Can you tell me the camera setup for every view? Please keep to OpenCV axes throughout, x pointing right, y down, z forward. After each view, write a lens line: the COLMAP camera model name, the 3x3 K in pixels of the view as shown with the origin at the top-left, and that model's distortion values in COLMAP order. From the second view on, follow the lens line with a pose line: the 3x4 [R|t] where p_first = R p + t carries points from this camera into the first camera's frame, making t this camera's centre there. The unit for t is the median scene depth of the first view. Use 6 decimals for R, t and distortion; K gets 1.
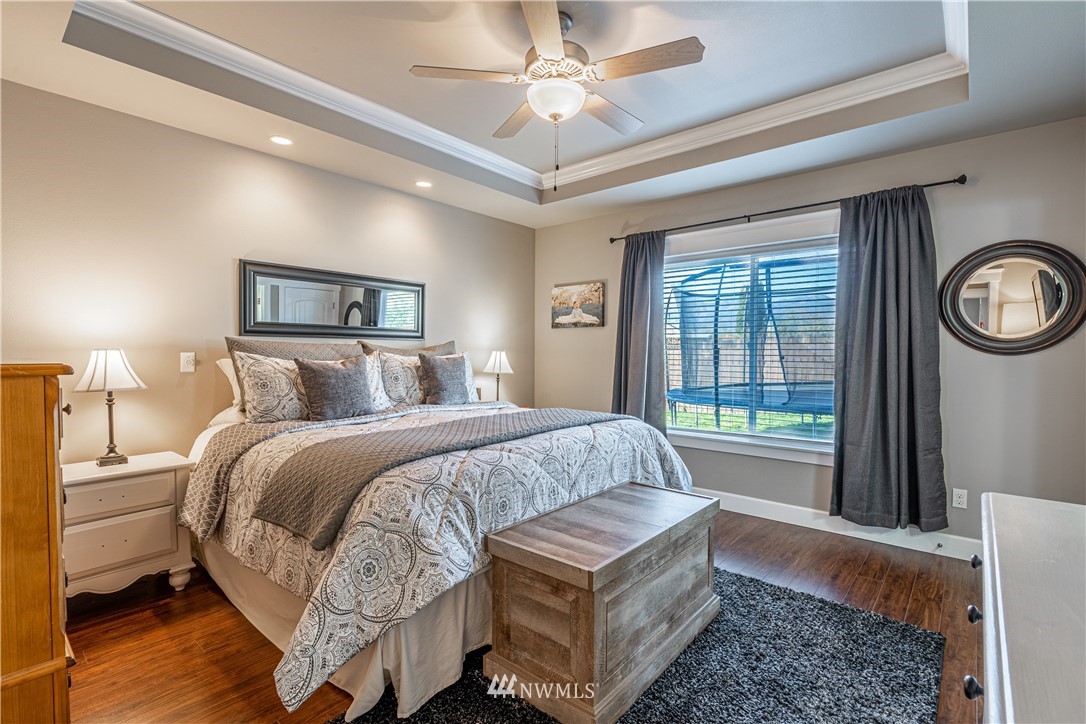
lens RADIAL K [[500.0, 0, 551.6], [0, 500.0, 366.4], [0, 0, 1]] dist [-0.003870, 0.000085]
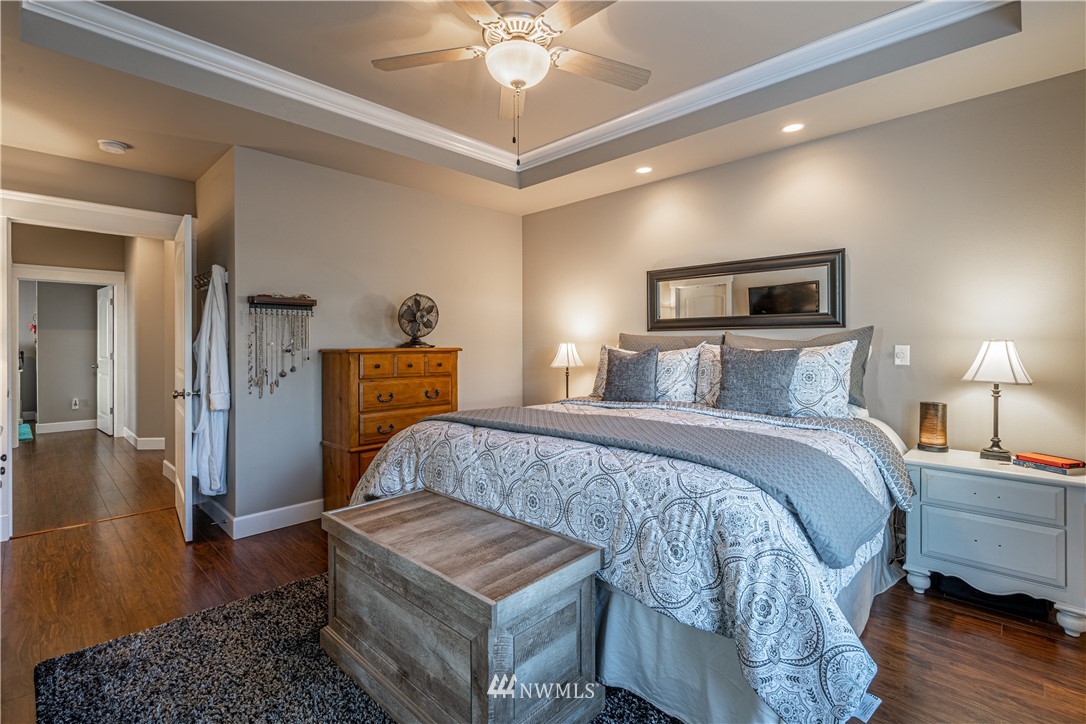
lens RADIAL K [[503.7, 0, 544.1], [0, 503.7, 344.0], [0, 0, 1]] dist [-0.000349, 0.000184]
pose [[-0.066618, -0.003135, -0.997774, 0.631285], [-0.022997, 0.999734, -0.001606, -0.019598], [0.997513, 0.022839, -0.066673, 0.769201]]
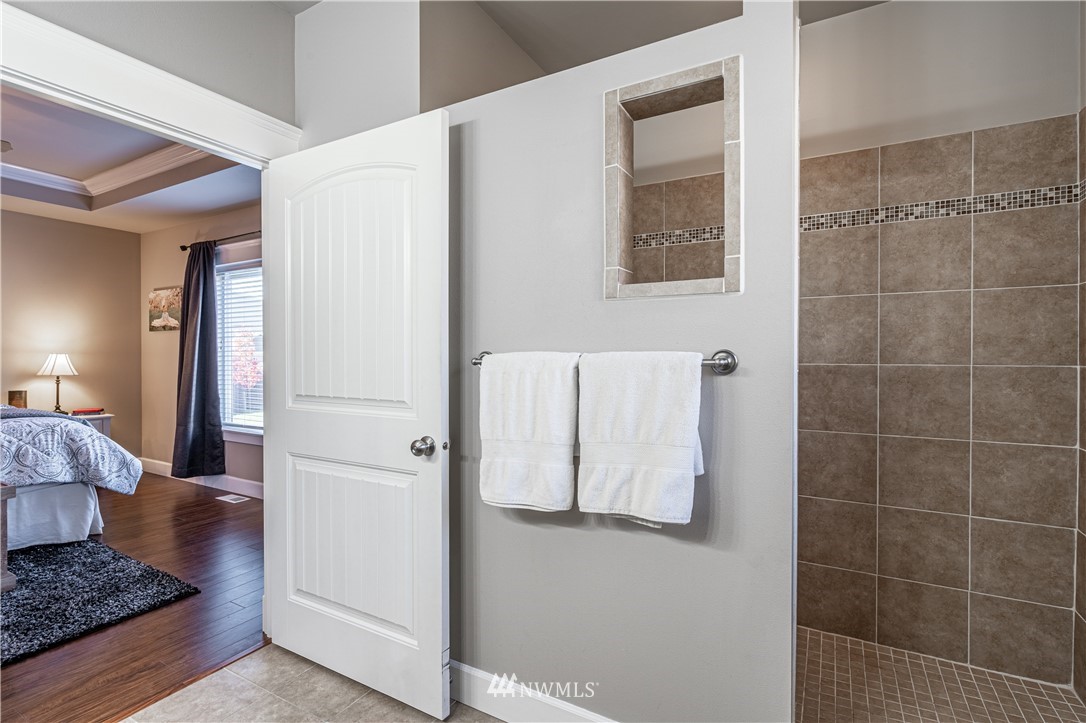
lens RADIAL K [[489.5, 0, 543.0], [0, 489.5, 361.5], [0, 0, 1]] dist [0.001986, 0.000424]
pose [[0.980874, -0.003430, 0.194613, 0.901187], [0.006243, 0.999885, -0.013844, 0.007718], [-0.194543, 0.014794, 0.980782, -0.213015]]
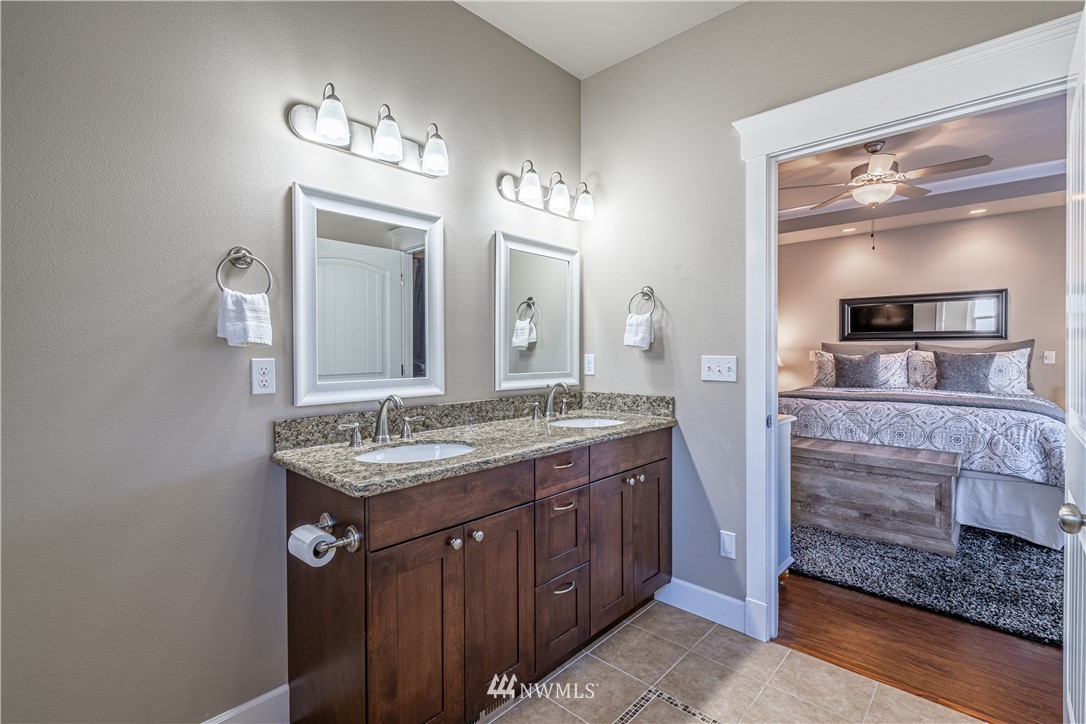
lens RADIAL K [[502.7, 0, 540.0], [0, 502.7, 355.3], [0, 0, 1]] dist [-0.001248, -0.000366]
pose [[-0.046817, 0.006201, -0.998884, 1.157150], [-0.024463, 0.999674, 0.007352, 0.001951], [0.998604, 0.024780, -0.046650, 0.005744]]
